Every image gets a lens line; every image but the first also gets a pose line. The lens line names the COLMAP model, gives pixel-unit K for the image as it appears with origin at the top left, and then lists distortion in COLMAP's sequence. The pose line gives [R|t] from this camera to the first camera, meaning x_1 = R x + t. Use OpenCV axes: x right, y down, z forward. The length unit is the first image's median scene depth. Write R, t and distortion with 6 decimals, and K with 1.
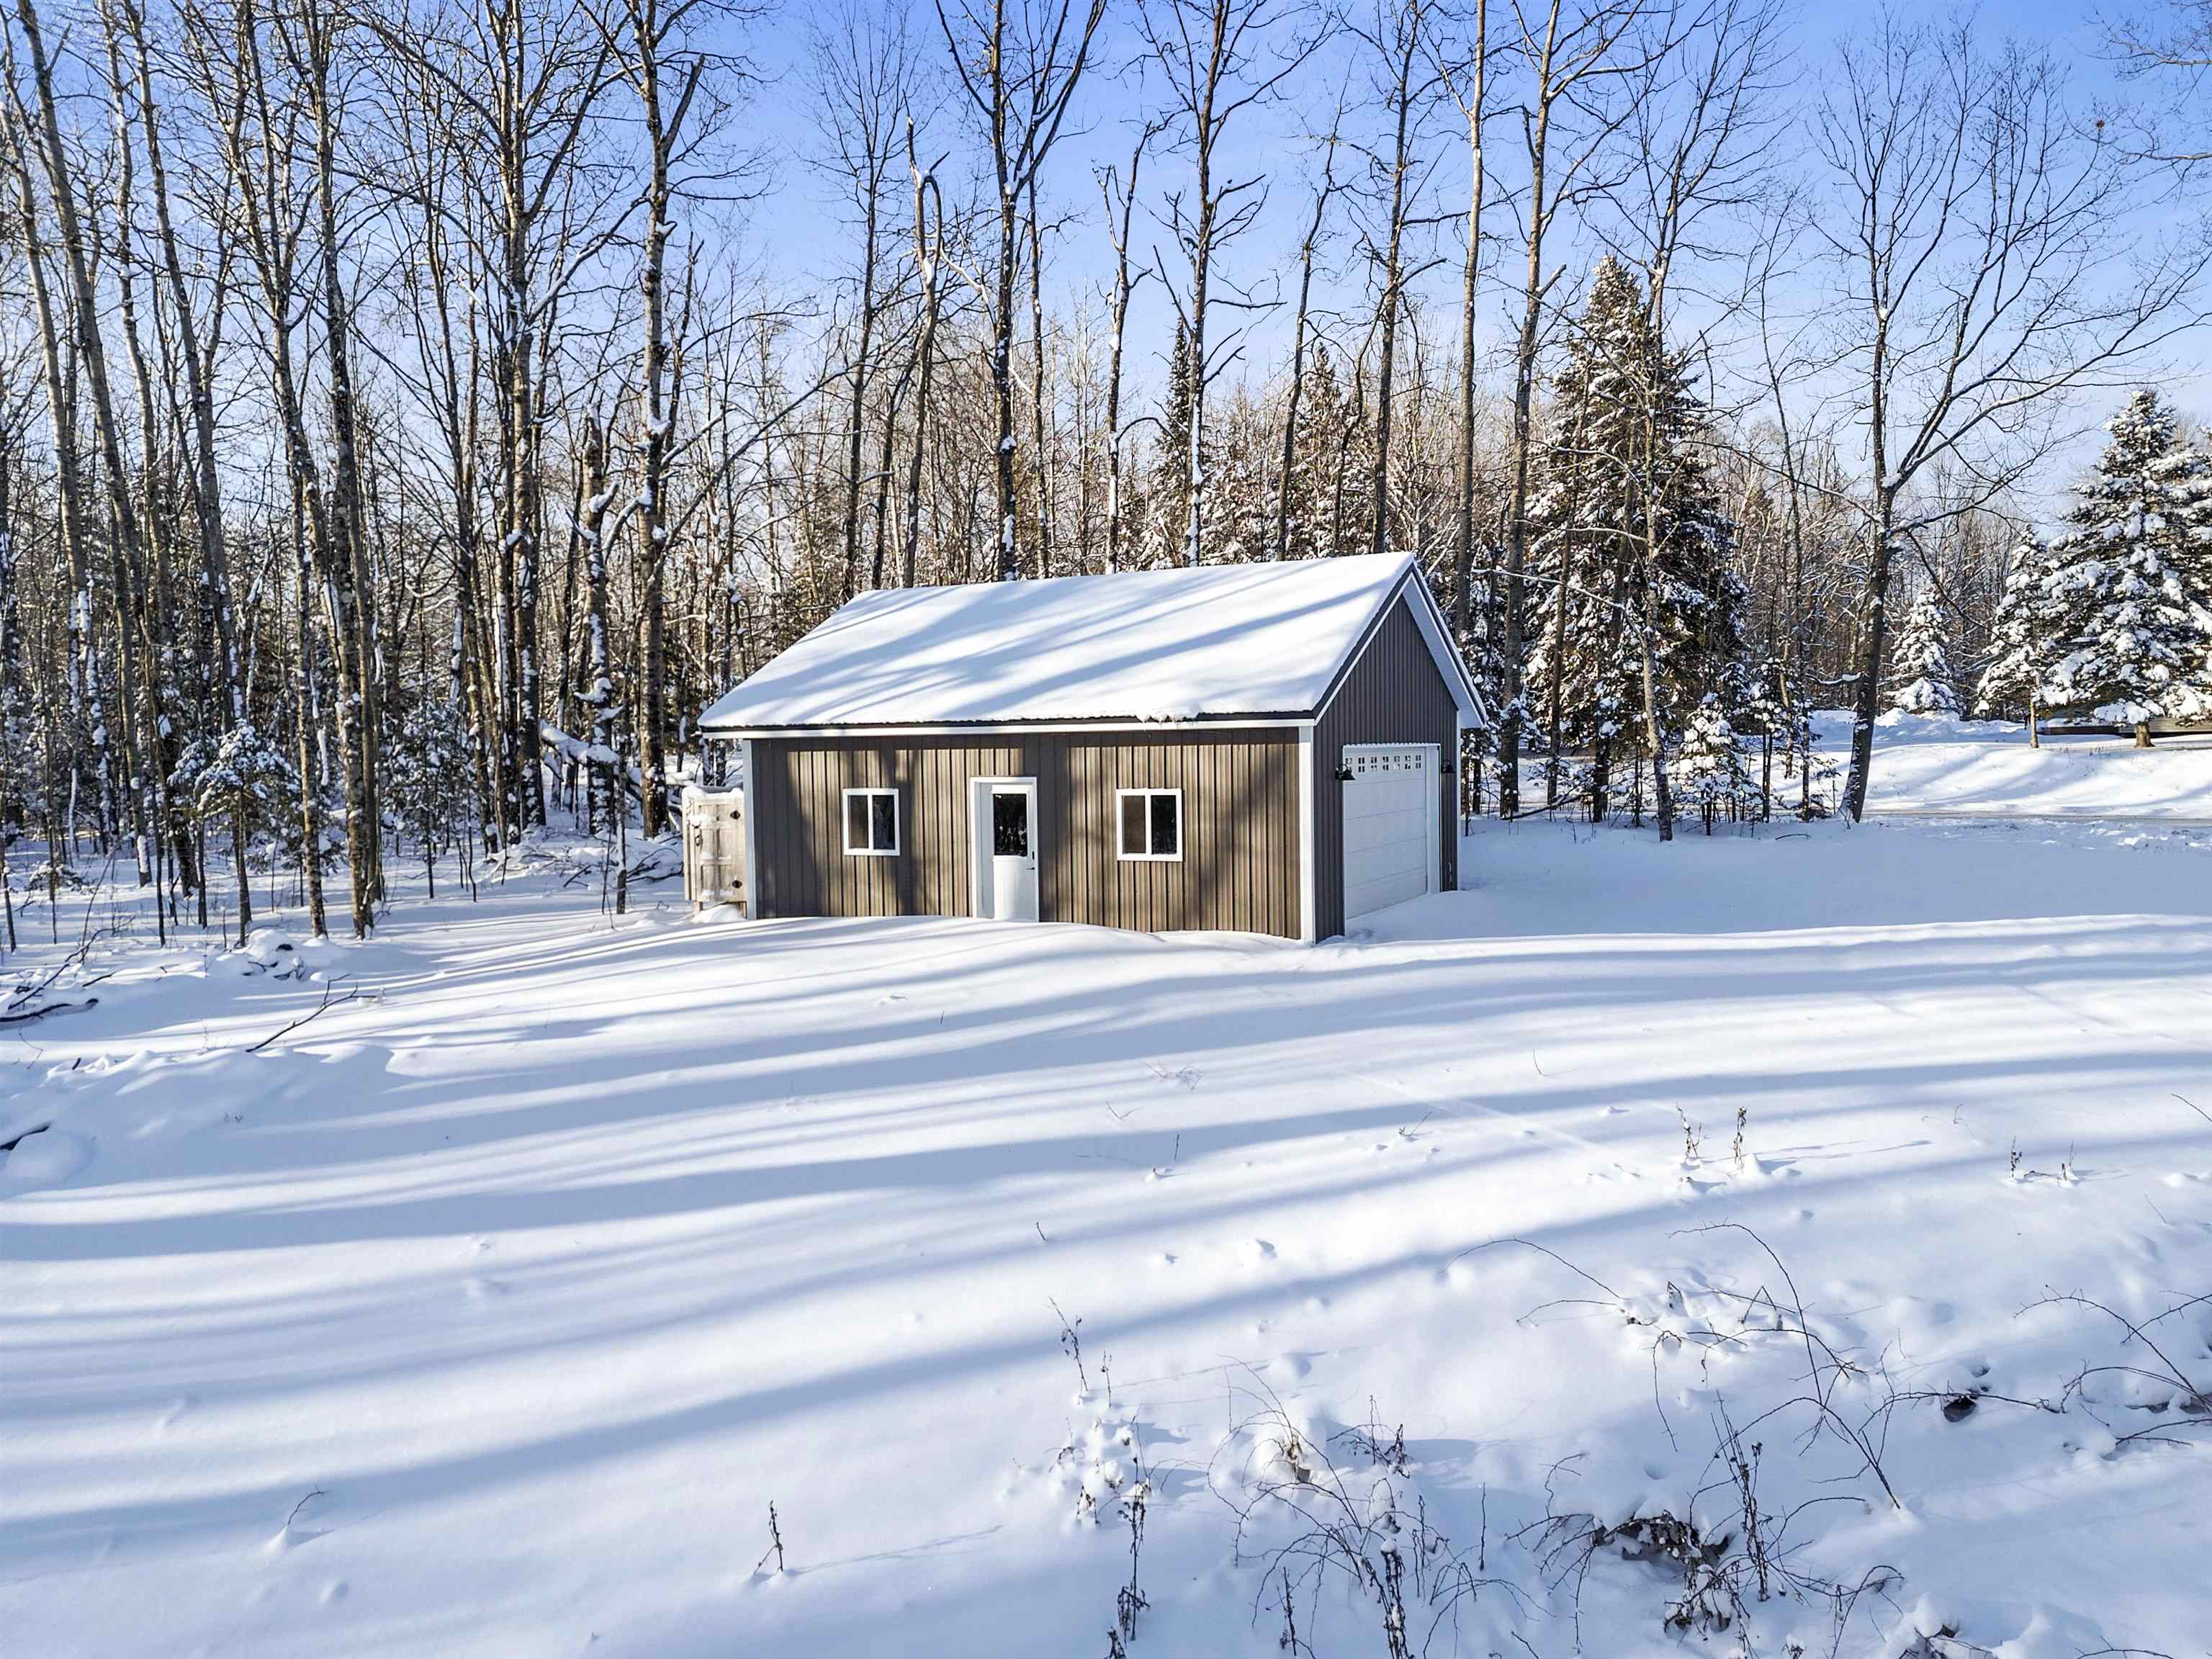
lens RADIAL K [[1606.0, 0, 1093.6], [0, 1606.0, 832.5], [0, 0, 1]] dist [0.059502, -0.039642]
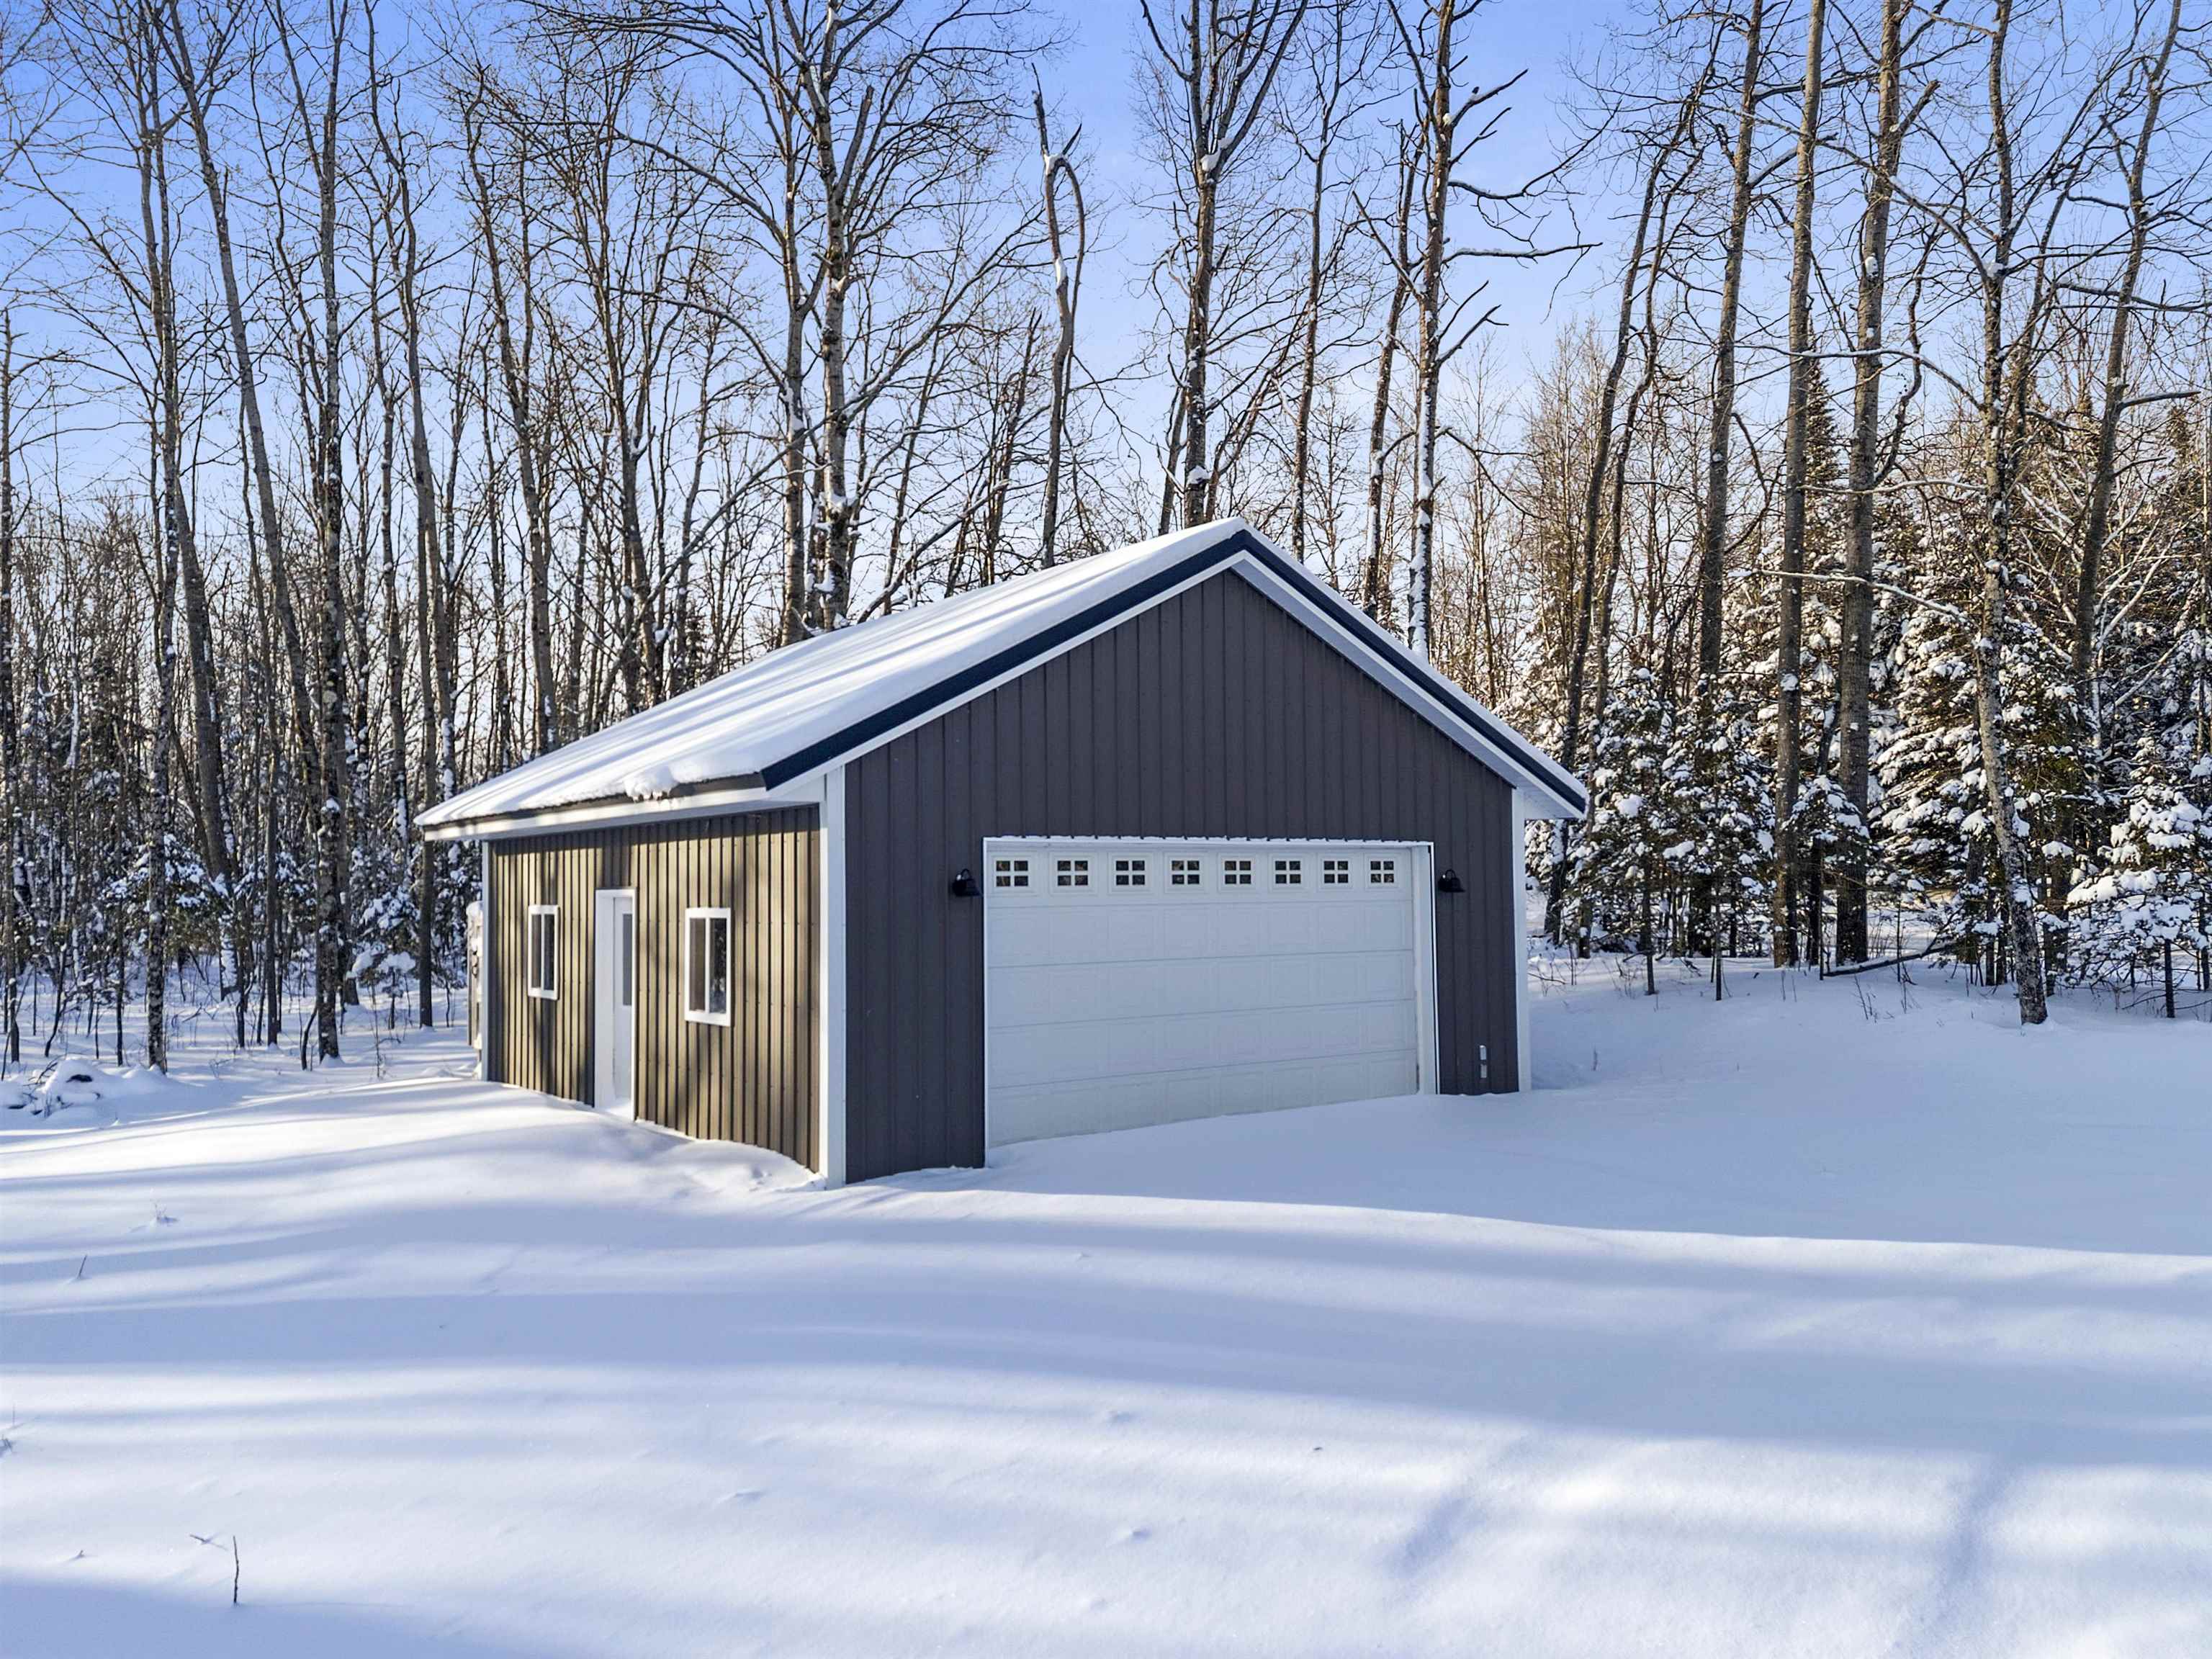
lens RADIAL K [[1606.0, 0, 1089.4], [0, 1606.0, 843.7], [0, 0, 1]] dist [0.059502, -0.039642]
pose [[0.880131, -0.006053, -0.474693, 0.282674], [-0.028237, 0.997481, -0.065073, -0.008882], [0.473891, 0.070676, 0.877743, 0.302191]]
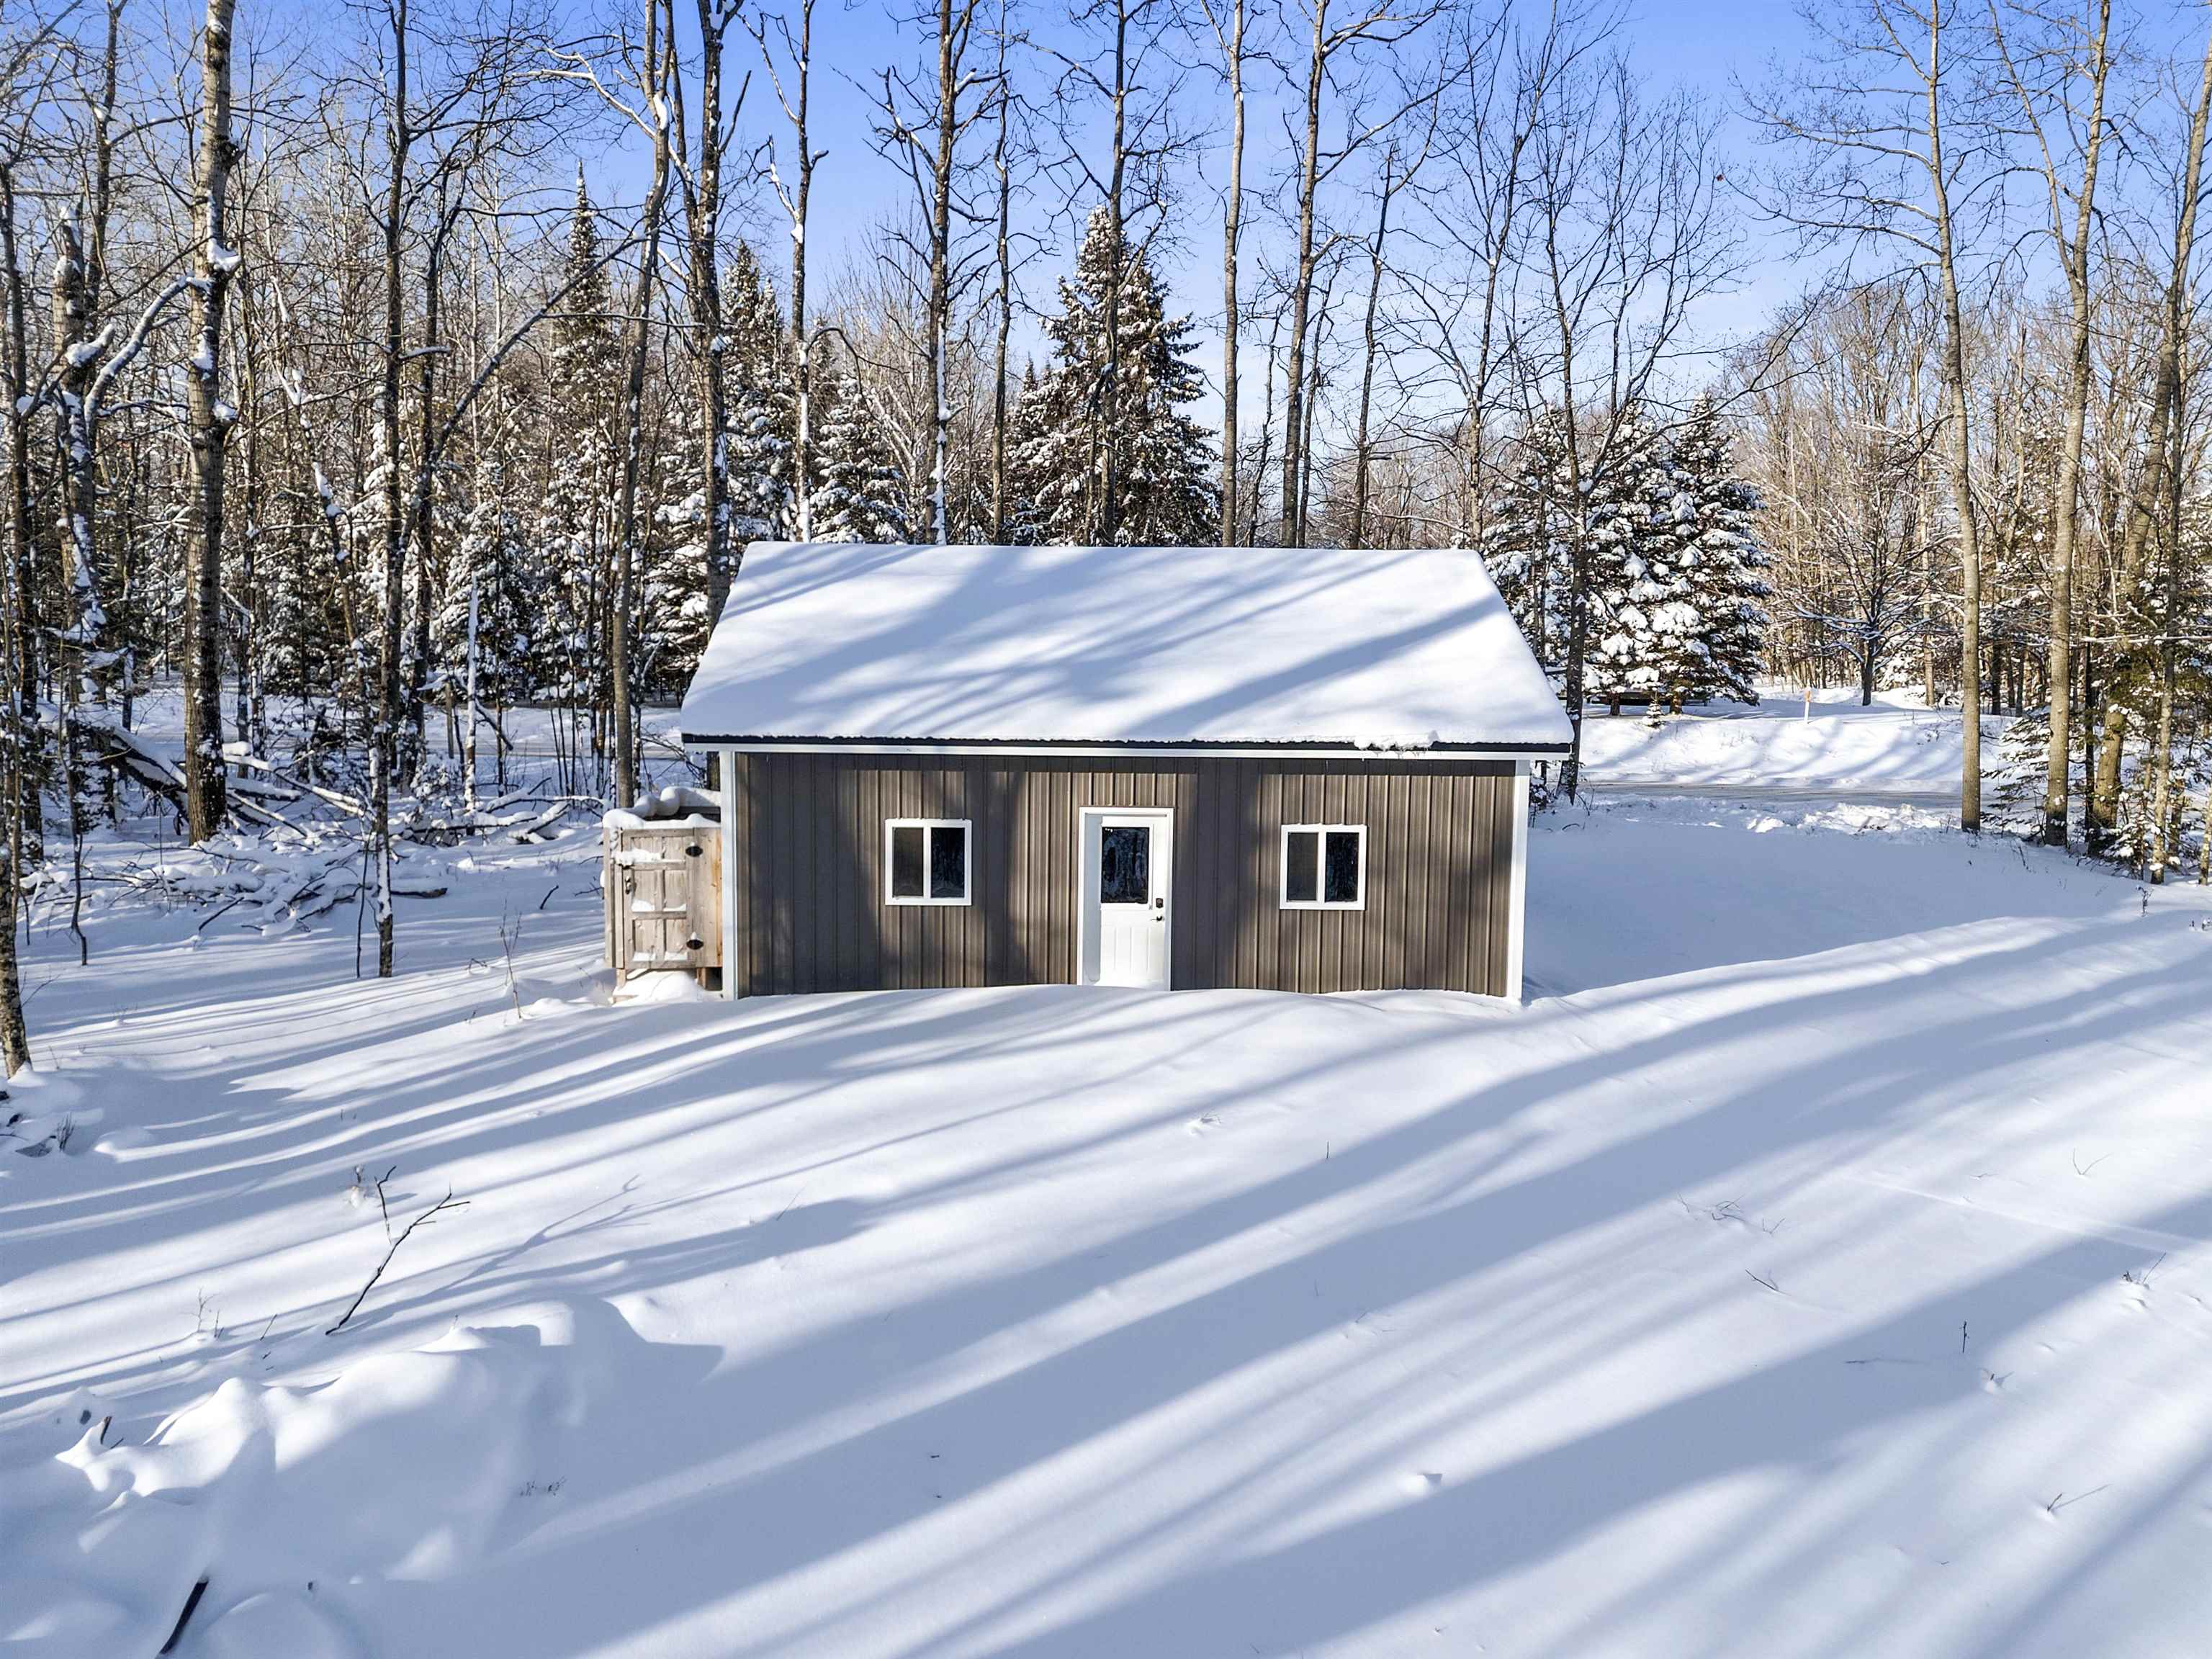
lens RADIAL K [[1606.0, 0, 1112.3], [0, 1606.0, 829.3], [0, 0, 1]] dist [0.059502, -0.039642]
pose [[0.881698, -0.021797, 0.471310, -0.275359], [-0.001828, 0.998767, 0.049610, -0.039639], [-0.471810, -0.044603, 0.880571, 0.185029]]
